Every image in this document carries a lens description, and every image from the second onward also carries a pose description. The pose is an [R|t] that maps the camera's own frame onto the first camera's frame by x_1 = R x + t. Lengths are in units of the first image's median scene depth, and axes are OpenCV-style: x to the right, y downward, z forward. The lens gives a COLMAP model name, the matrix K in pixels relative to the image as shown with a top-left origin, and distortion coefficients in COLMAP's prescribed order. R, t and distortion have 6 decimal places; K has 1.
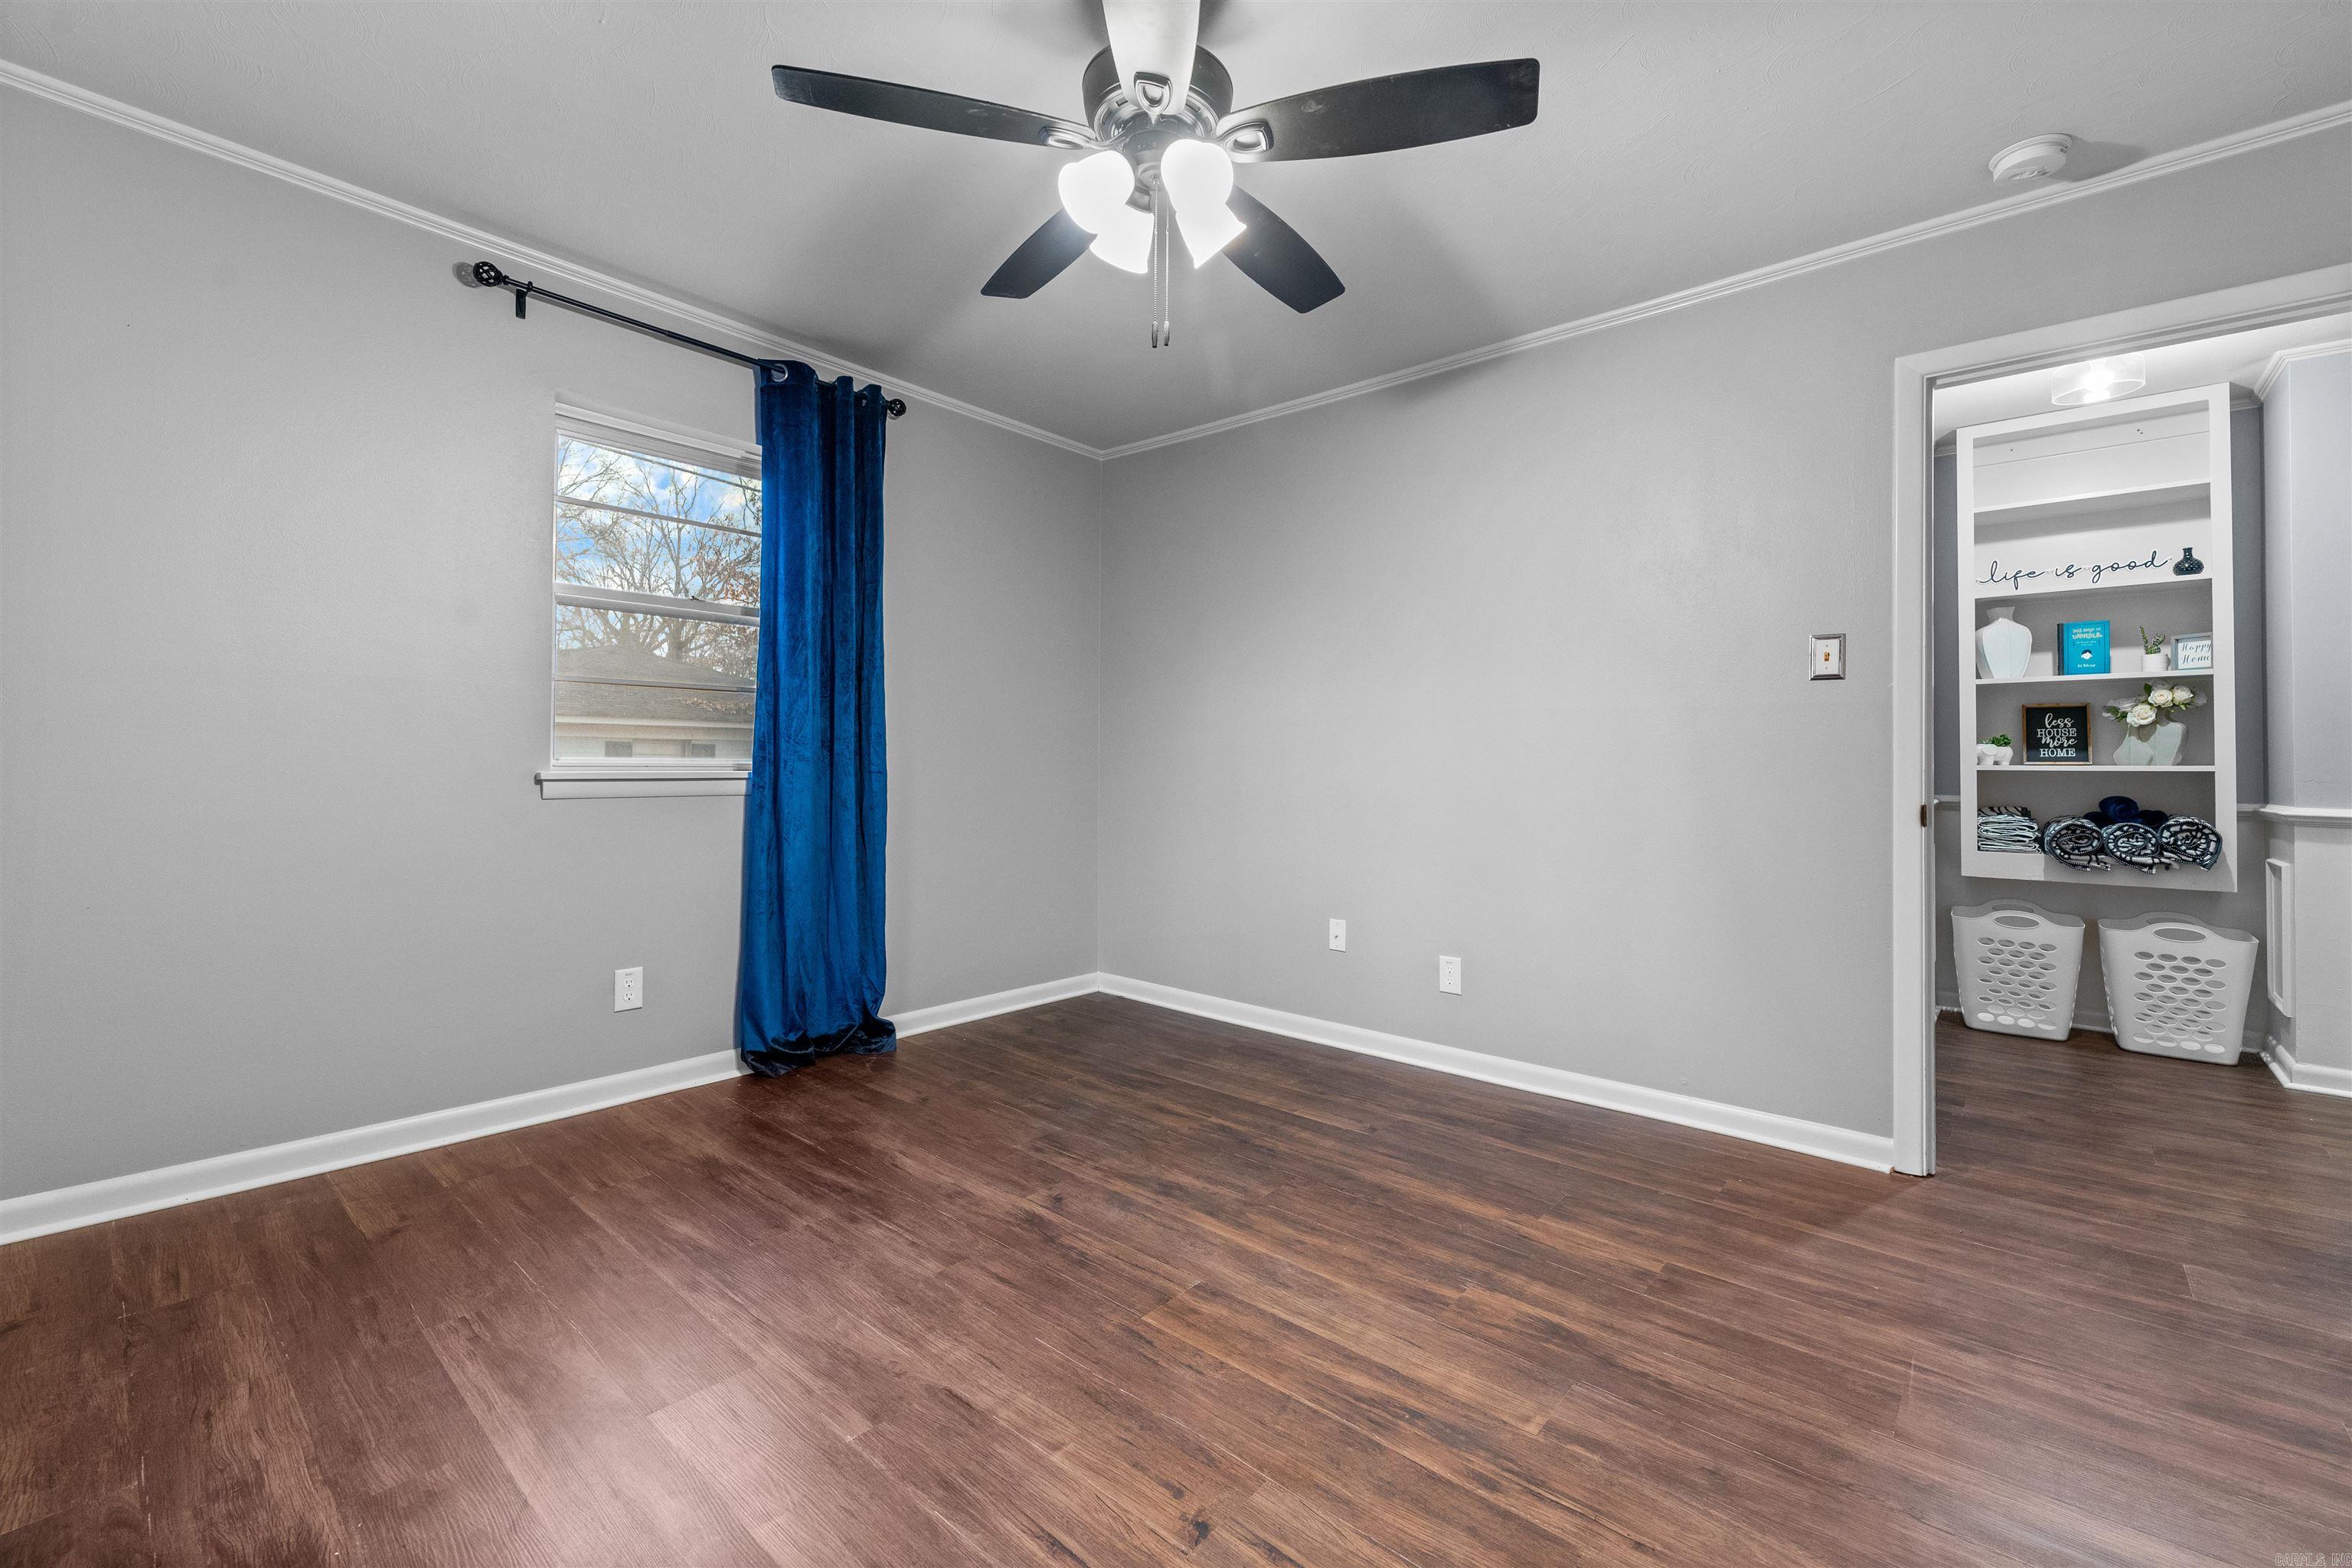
lens RADIAL K [[972.8, 0, 1181.8], [0, 972.8, 756.9], [0, 0, 1]] dist [0.000186, -0.000134]
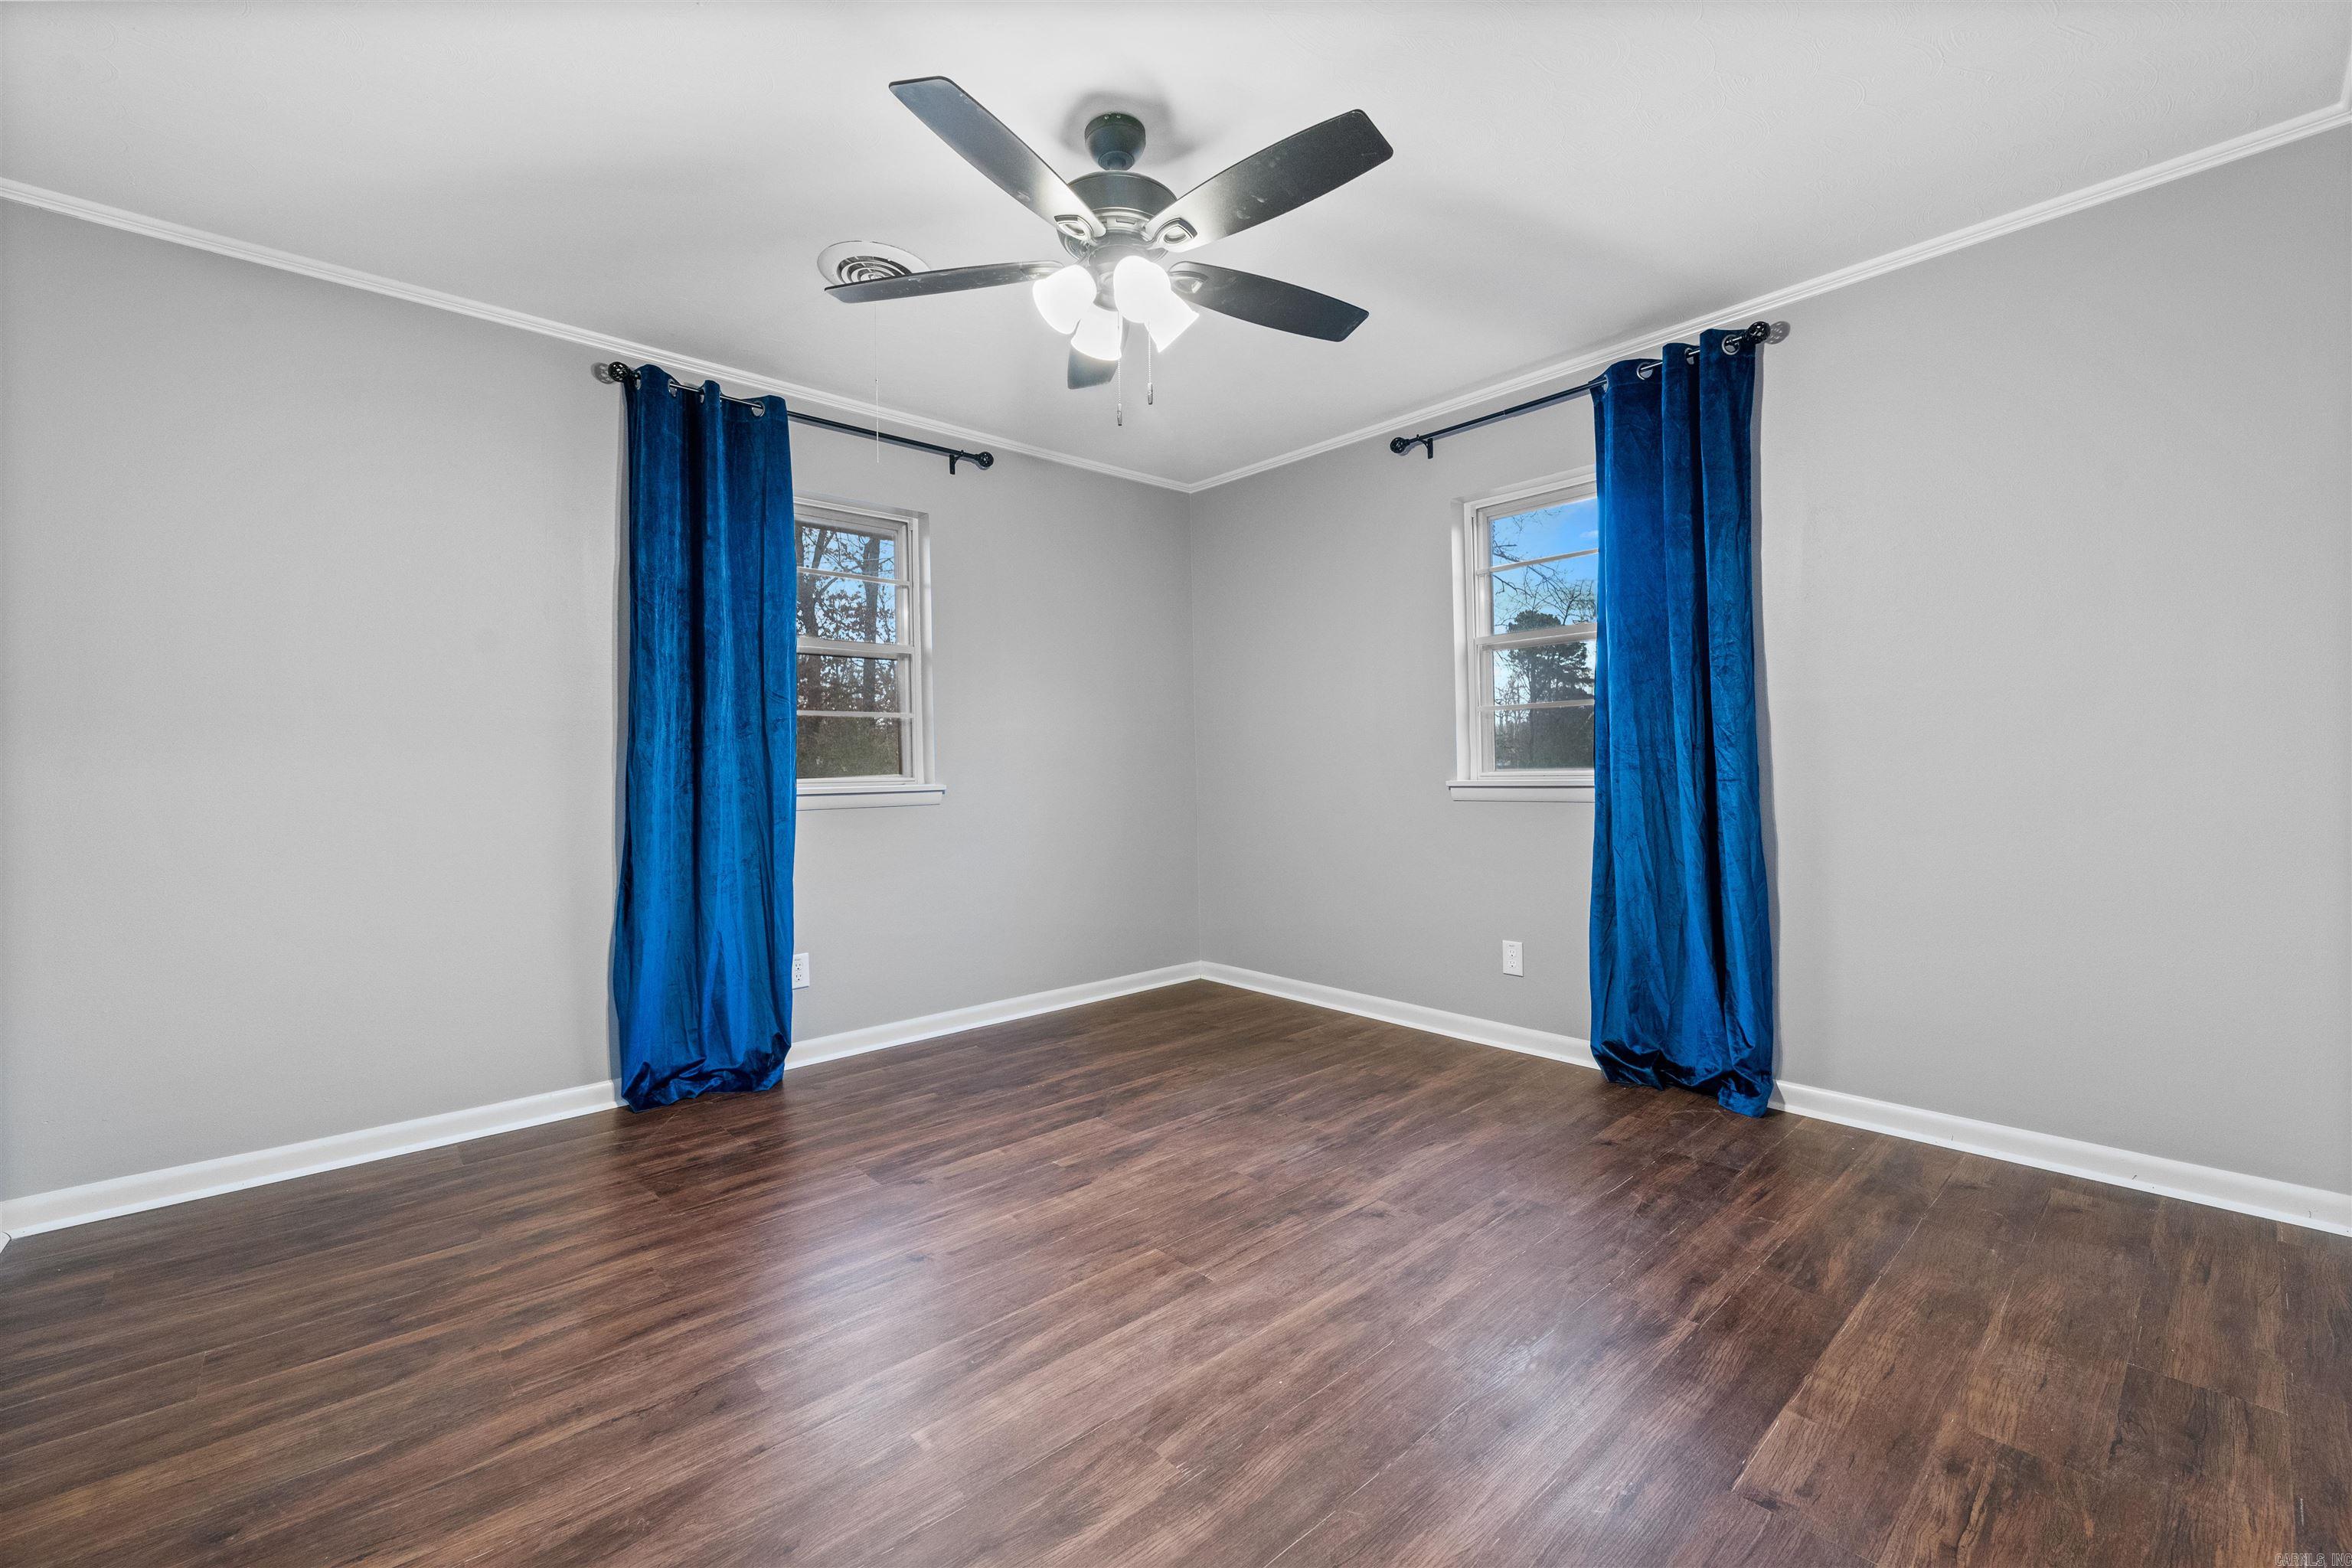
lens RADIAL K [[971.5, 0, 1176.0], [0, 971.5, 784.0], [0, 0, 1]] dist [-0.000220, -0.000183]
pose [[-0.130998, 0.002965, -0.991378, 0.920386], [0.018804, 0.999823, 0.000506, 0.014160], [0.991204, -0.018575, -0.131031, 0.981915]]
